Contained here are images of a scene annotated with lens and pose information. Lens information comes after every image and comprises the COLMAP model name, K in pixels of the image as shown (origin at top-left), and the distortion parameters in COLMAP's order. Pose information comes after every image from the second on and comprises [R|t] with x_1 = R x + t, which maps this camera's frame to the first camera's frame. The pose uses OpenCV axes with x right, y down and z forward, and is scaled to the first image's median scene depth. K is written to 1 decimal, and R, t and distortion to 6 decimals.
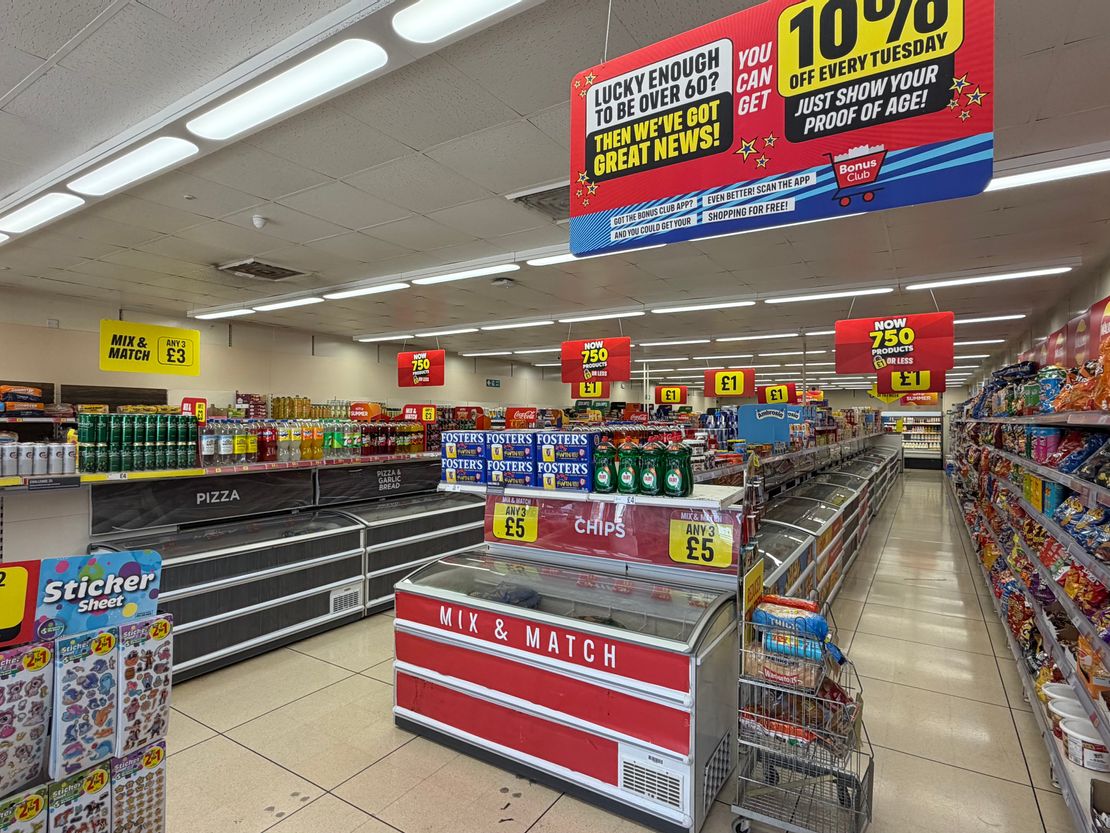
lens RADIAL K [[589.8, 0, 555.2], [0, 589.8, 416.7], [0, 0, 1]] dist [0.004306, 0.000314]
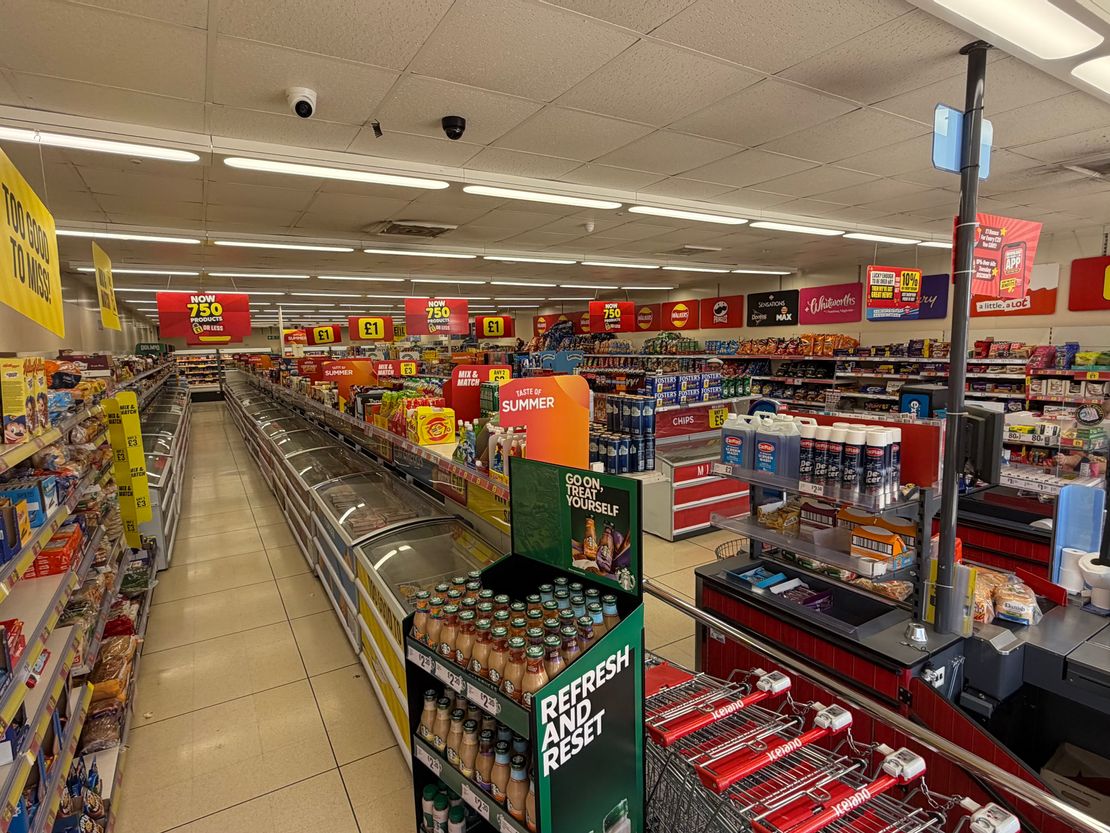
lens RADIAL K [[589.8, 0, 555.7], [0, 589.8, 415.2], [0, 0, 1]] dist [0.004306, 0.000314]
pose [[0.453061, -0.124920, 0.882684, -2.000154], [0.022217, 0.991408, 0.128903, -0.101440], [-0.891203, -0.038790, 0.451944, 0.525453]]
